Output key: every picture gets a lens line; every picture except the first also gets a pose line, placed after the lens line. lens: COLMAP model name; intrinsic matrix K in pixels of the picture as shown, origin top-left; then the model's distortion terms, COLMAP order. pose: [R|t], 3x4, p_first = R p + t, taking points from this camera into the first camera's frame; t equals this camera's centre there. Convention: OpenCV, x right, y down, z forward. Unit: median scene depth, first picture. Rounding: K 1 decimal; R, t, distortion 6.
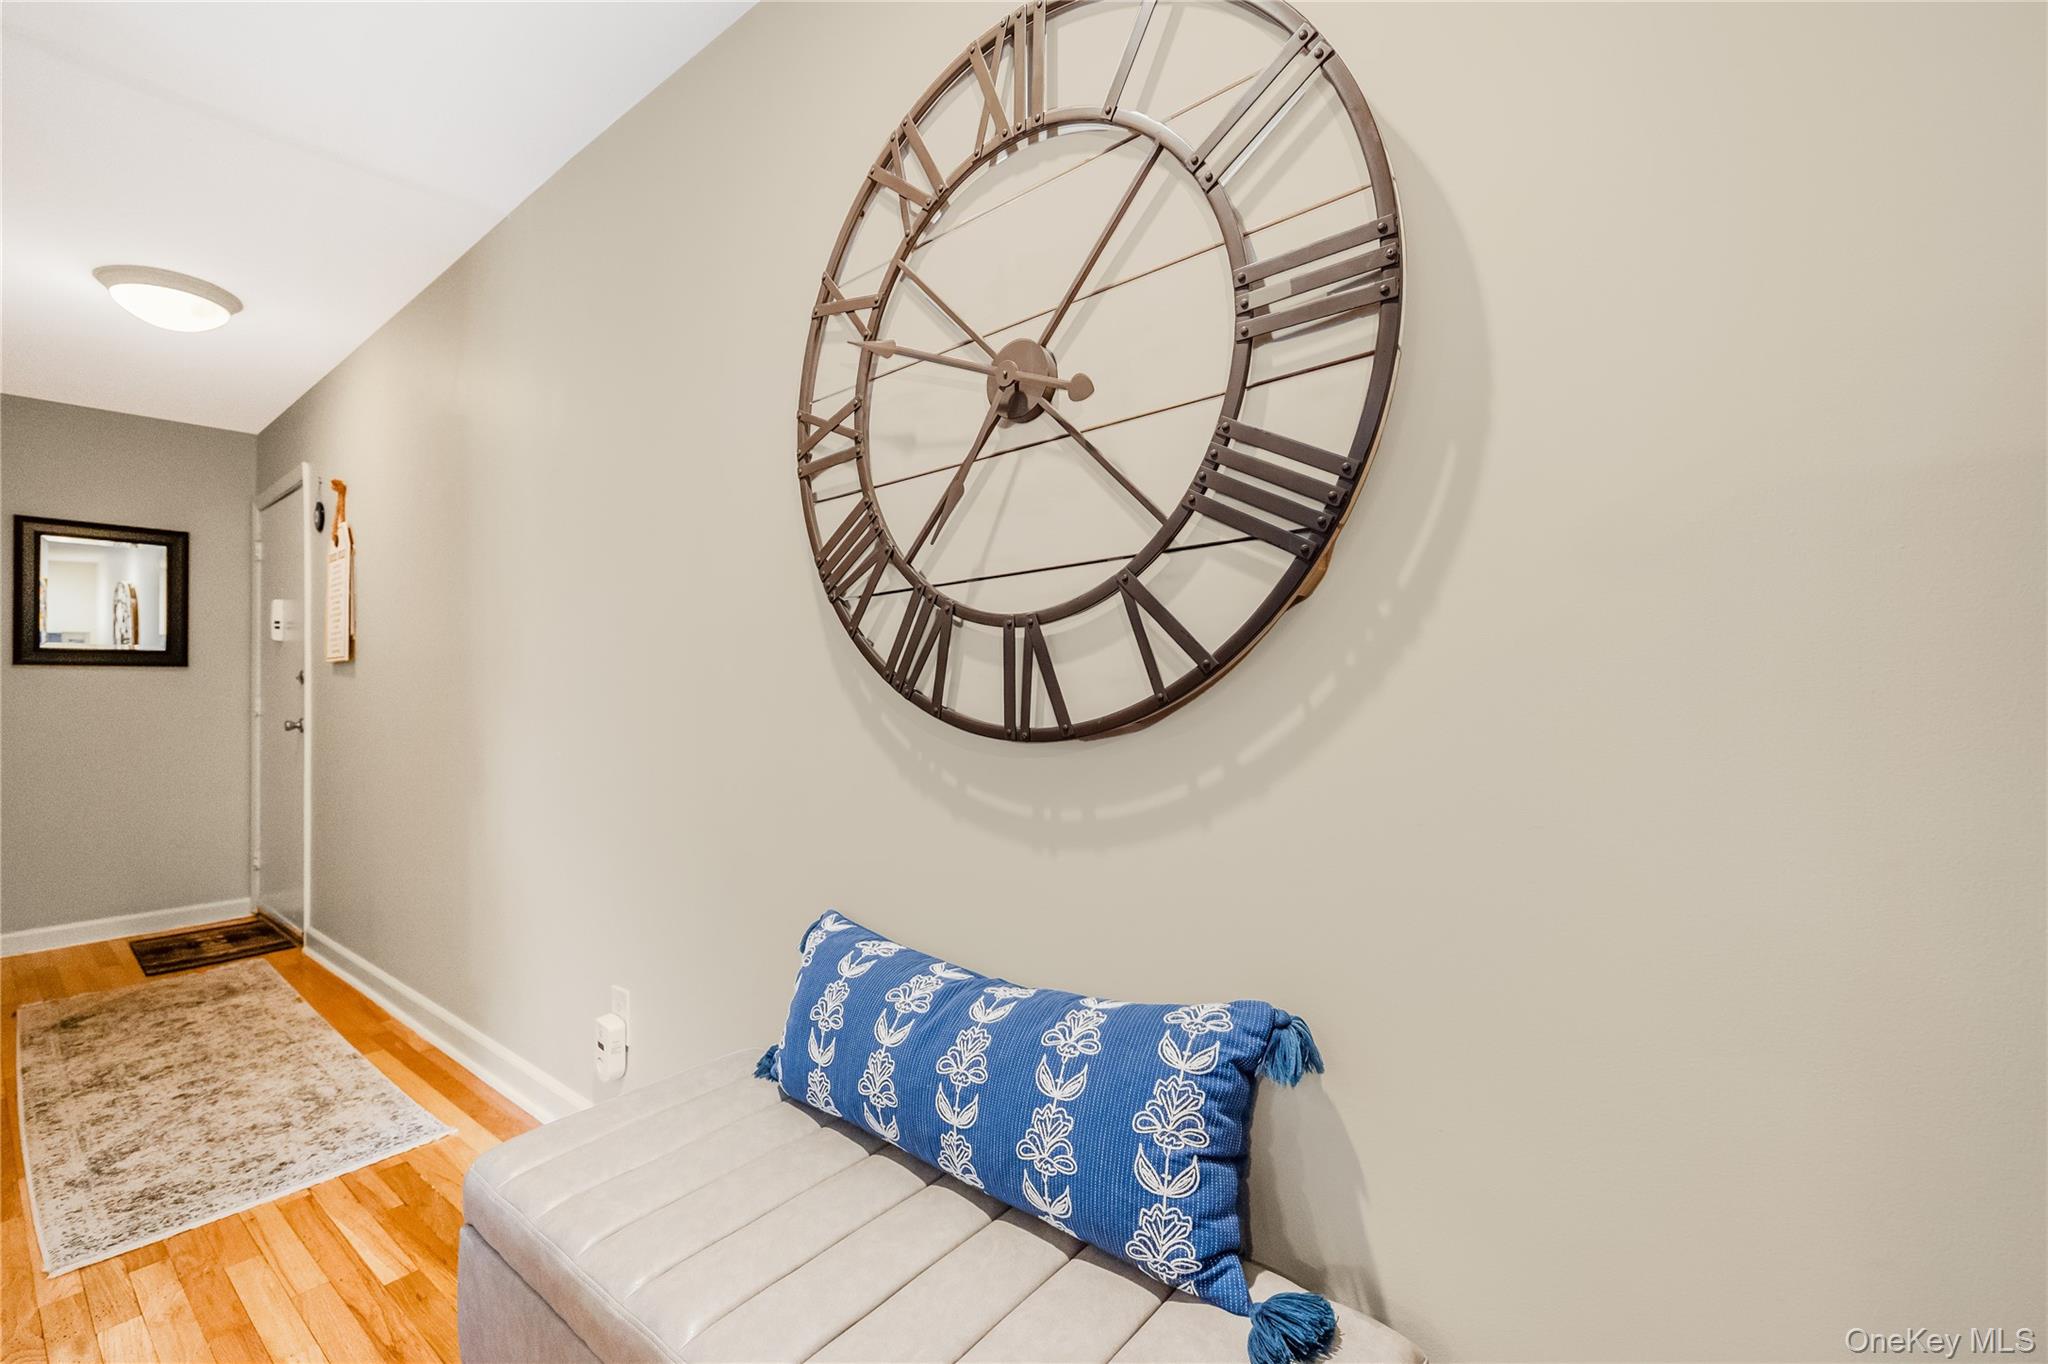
lens RADIAL K [[833.4, 0, 1033.7], [0, 833.4, 690.0], [0, 0, 1]] dist [0.007036, -0.000351]
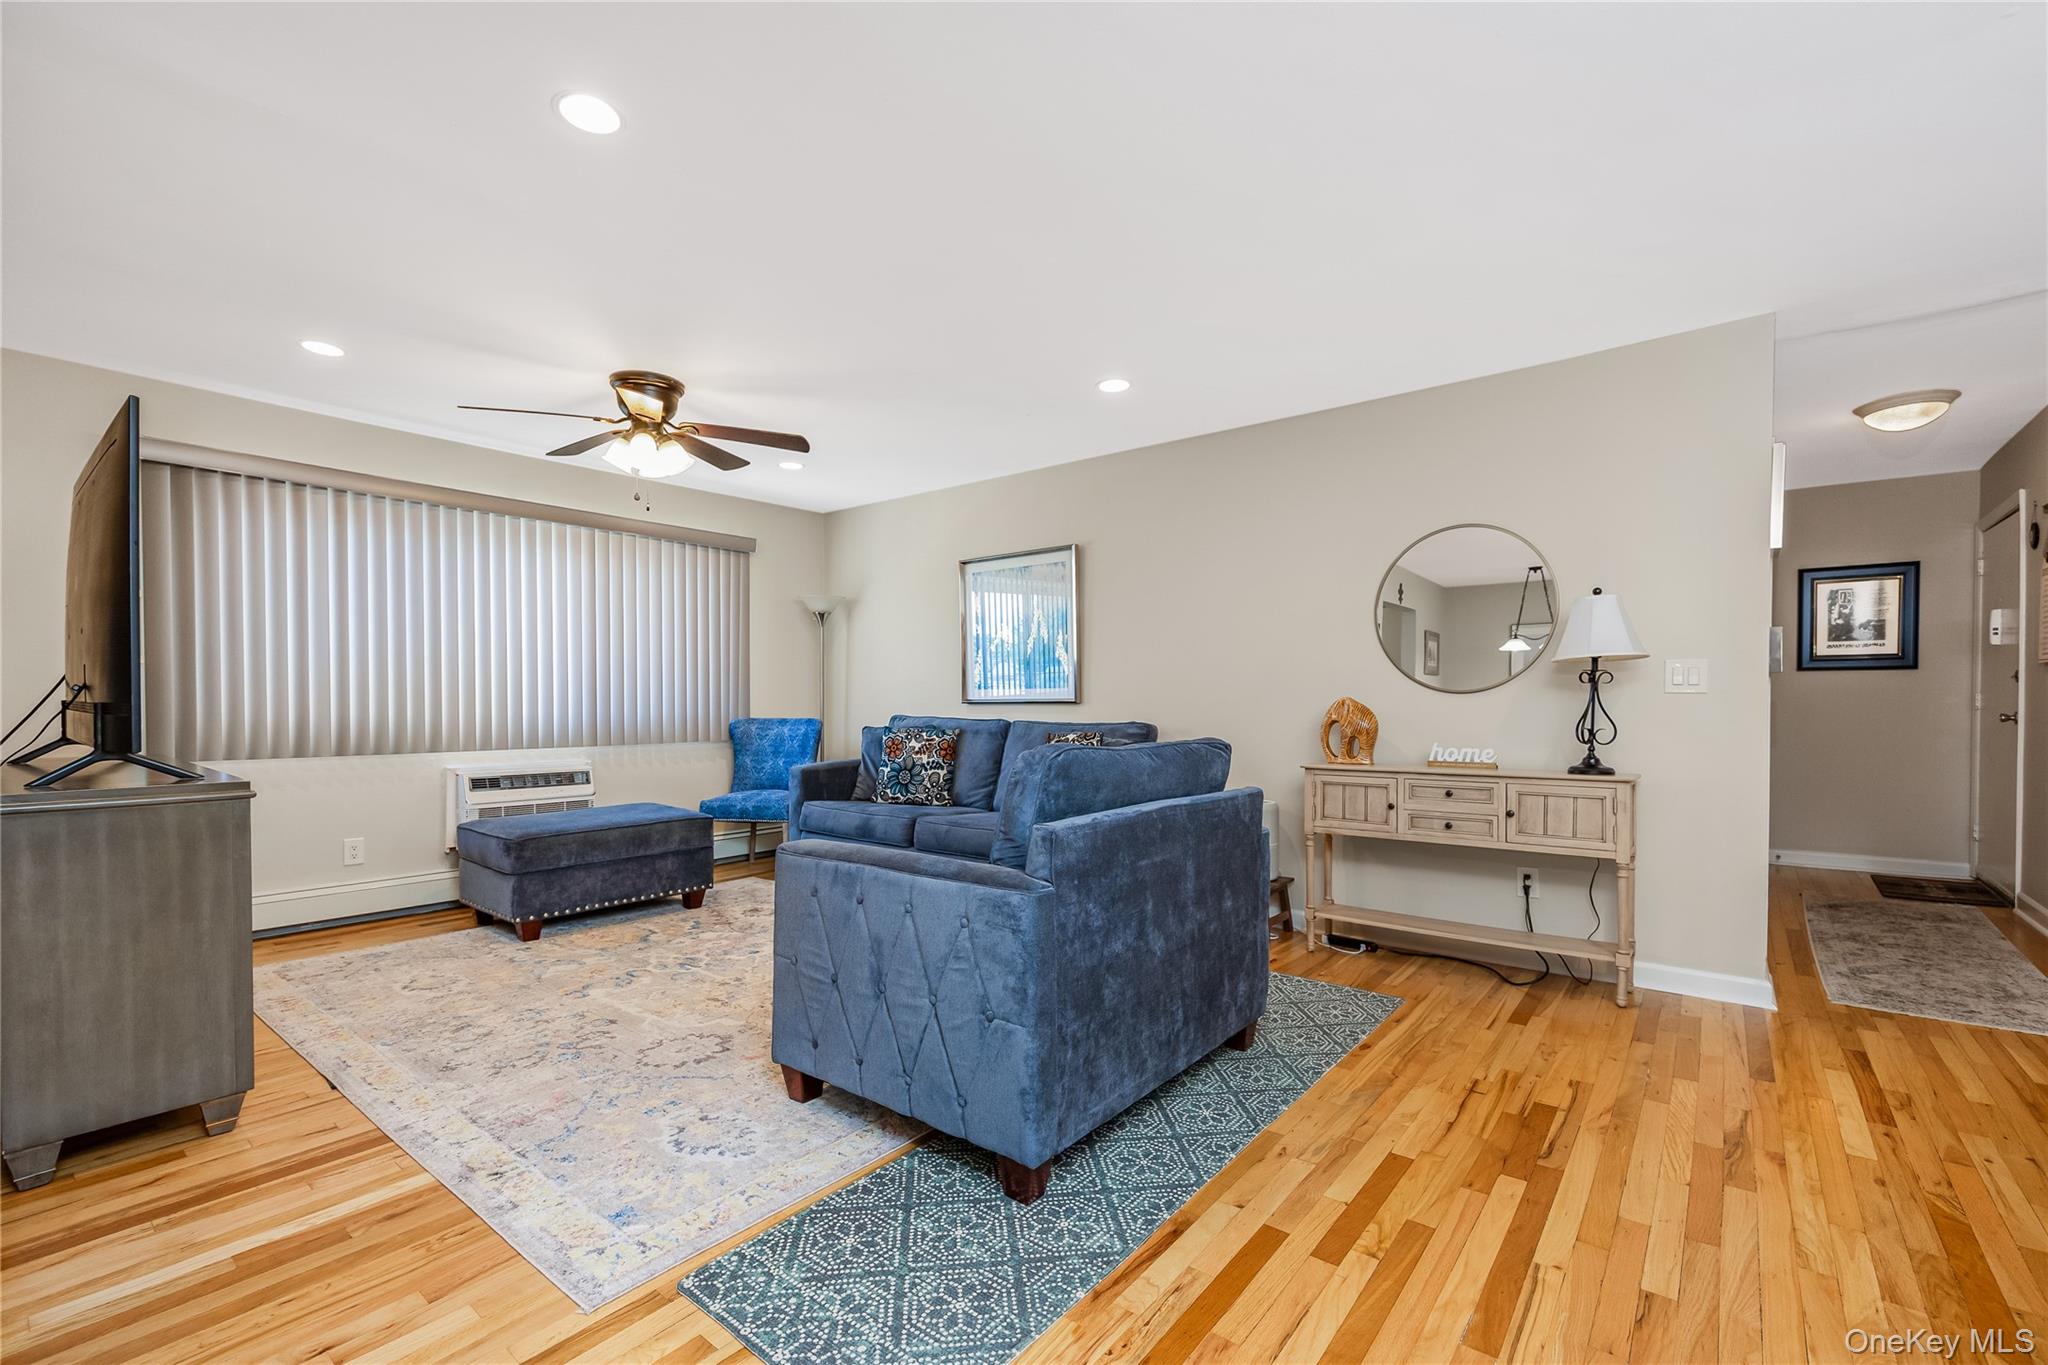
lens RADIAL K [[833.4, 0, 1031.9], [0, 833.4, 696.9], [0, 0, 1]] dist [0.007036, -0.000351]
pose [[-0.036655, 0.011374, -0.999263, 0.344998], [0.002589, 0.999933, 0.011287, -0.003420], [0.999325, -0.002173, -0.036682, -0.323031]]
